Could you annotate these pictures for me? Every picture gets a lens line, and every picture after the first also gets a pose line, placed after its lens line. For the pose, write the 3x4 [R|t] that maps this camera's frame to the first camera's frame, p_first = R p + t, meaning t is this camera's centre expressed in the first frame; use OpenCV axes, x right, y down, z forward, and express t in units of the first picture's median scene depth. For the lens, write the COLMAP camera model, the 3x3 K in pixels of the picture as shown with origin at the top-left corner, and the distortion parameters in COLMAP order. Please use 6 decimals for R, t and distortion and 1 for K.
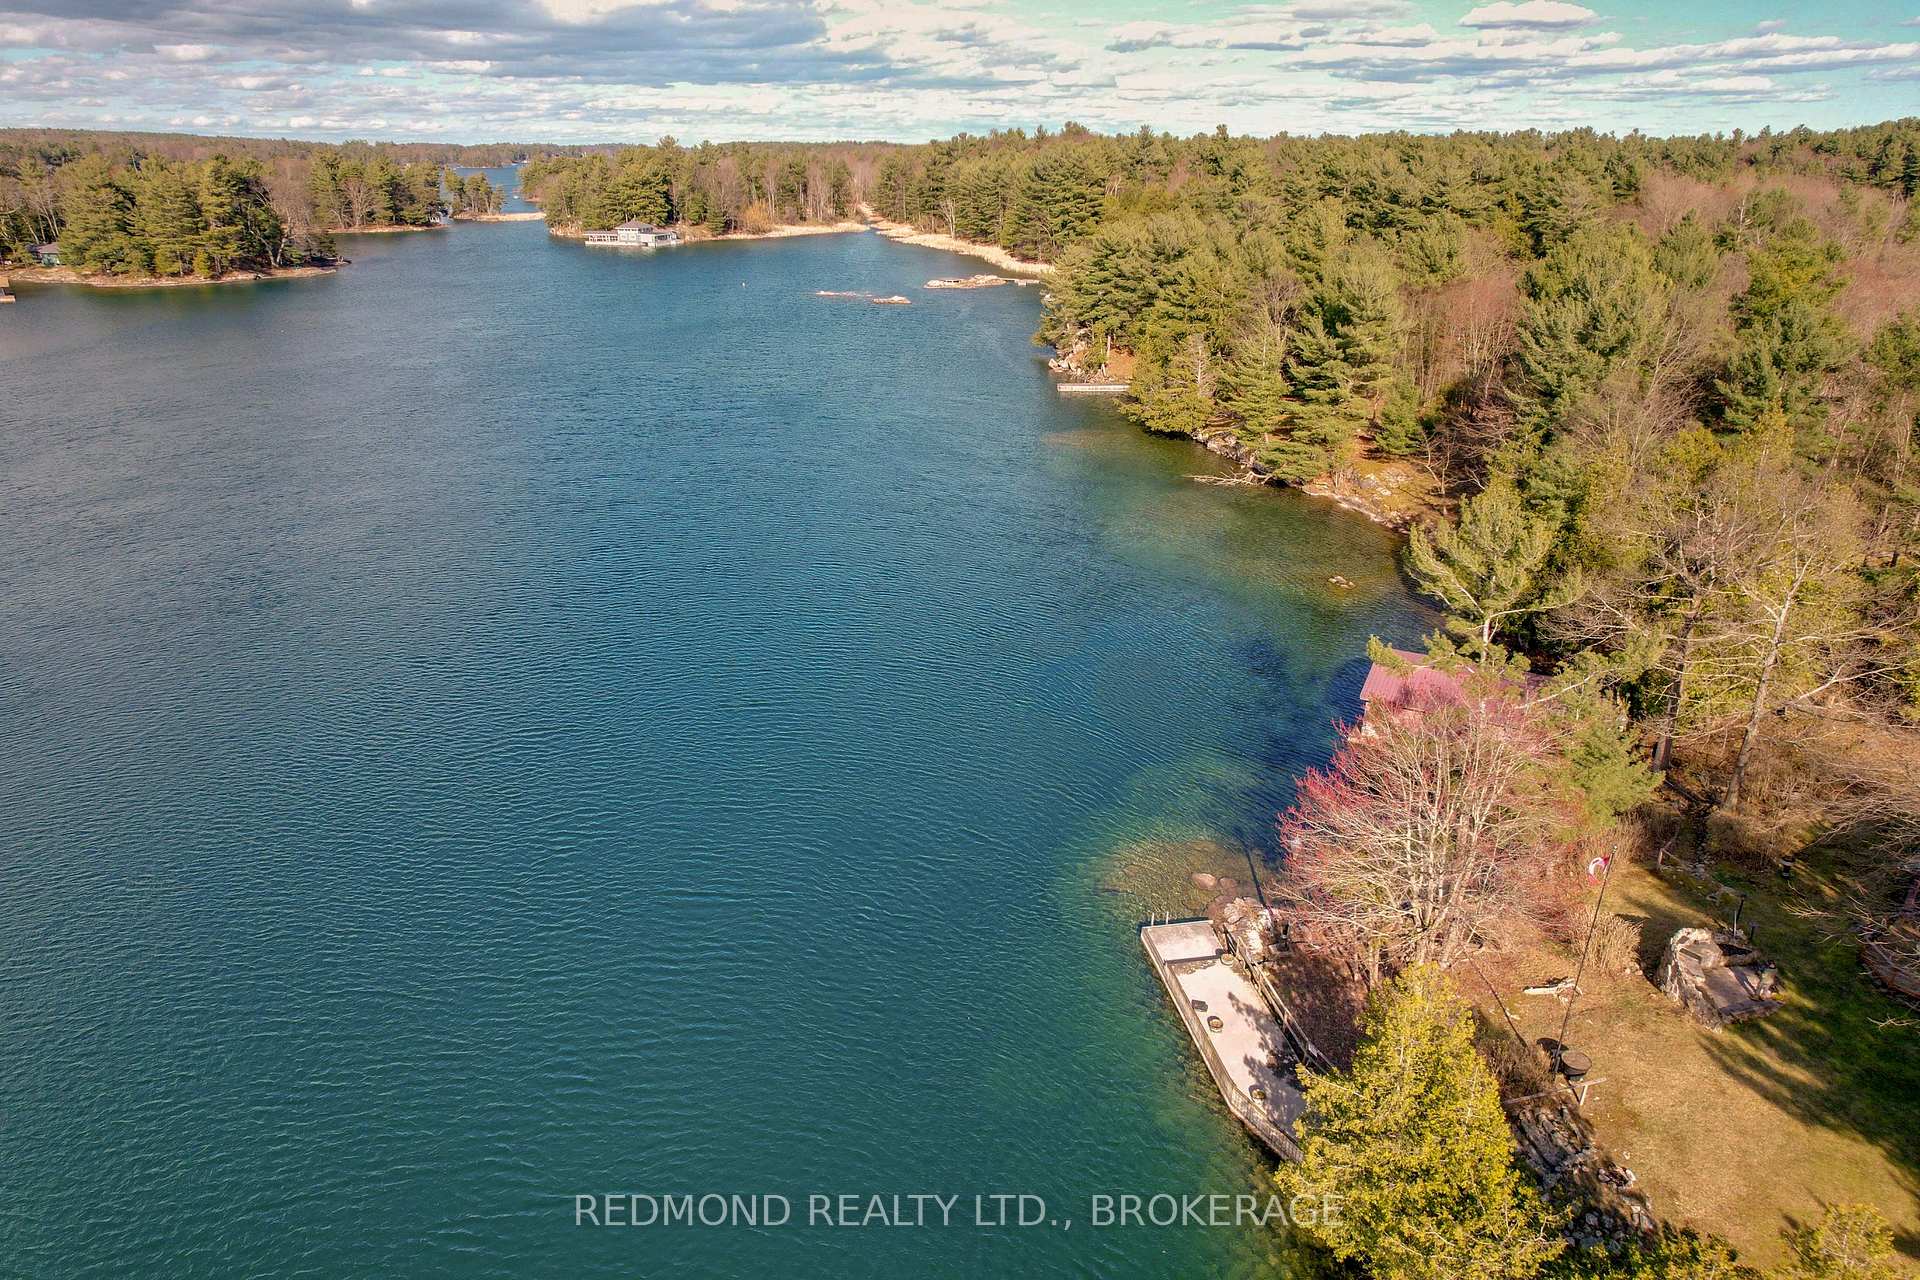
lens RADIAL K [[1344.5, 0, 960.0], [0, 1344.5, 640.0], [0, 0, 1]] dist [0.000004, -0.003741]
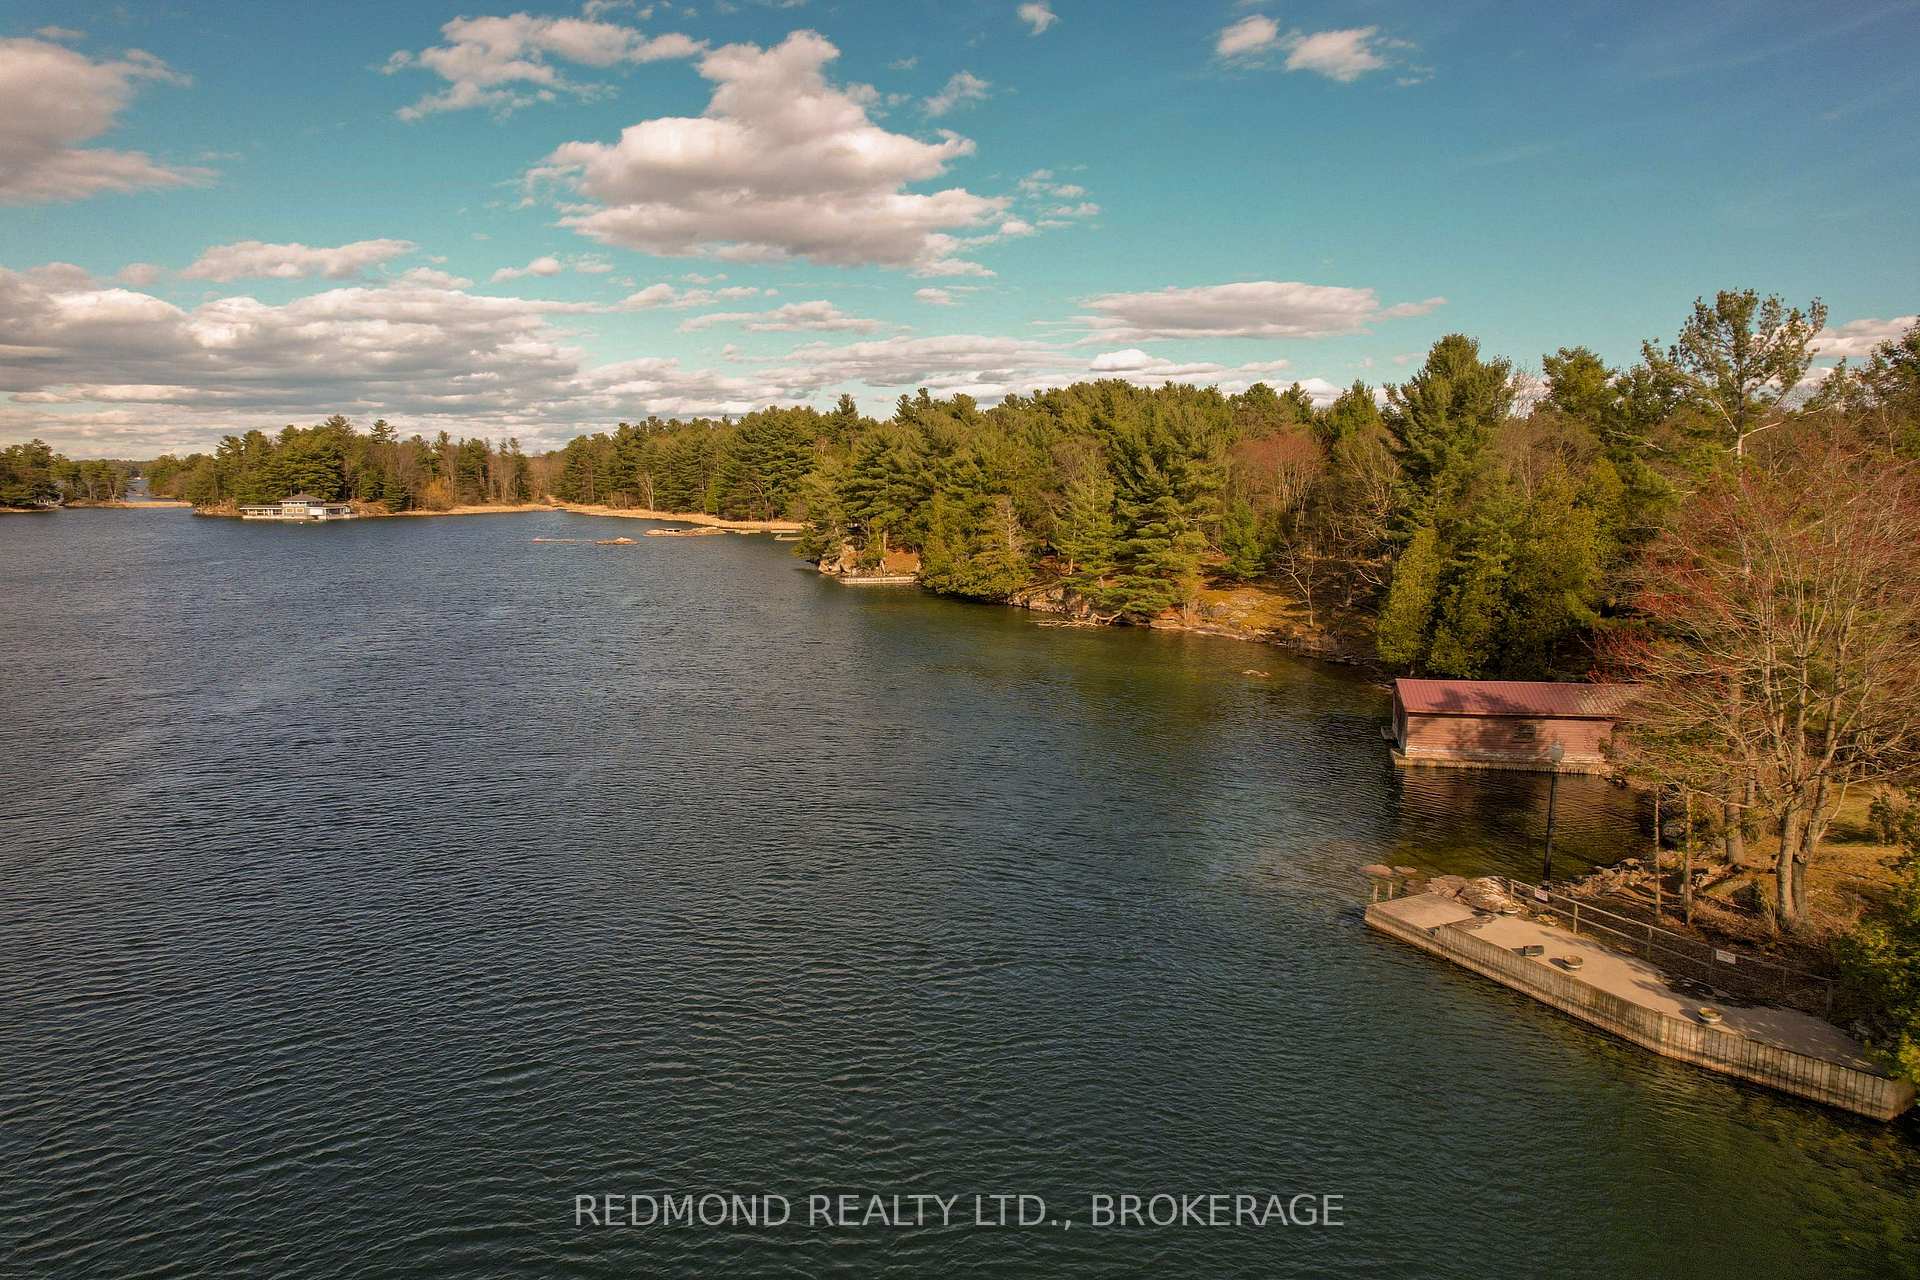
lens RADIAL K [[1310.6, 0, 960.0], [0, 1310.6, 640.0], [0, 0, 1]] dist [0.000723, -0.004745]
pose [[0.961441, -0.038859, 0.272254, -0.062221], [0.103848, 0.967972, -0.228572, 0.046236], [-0.254652, 0.248031, 0.934683, 0.068334]]
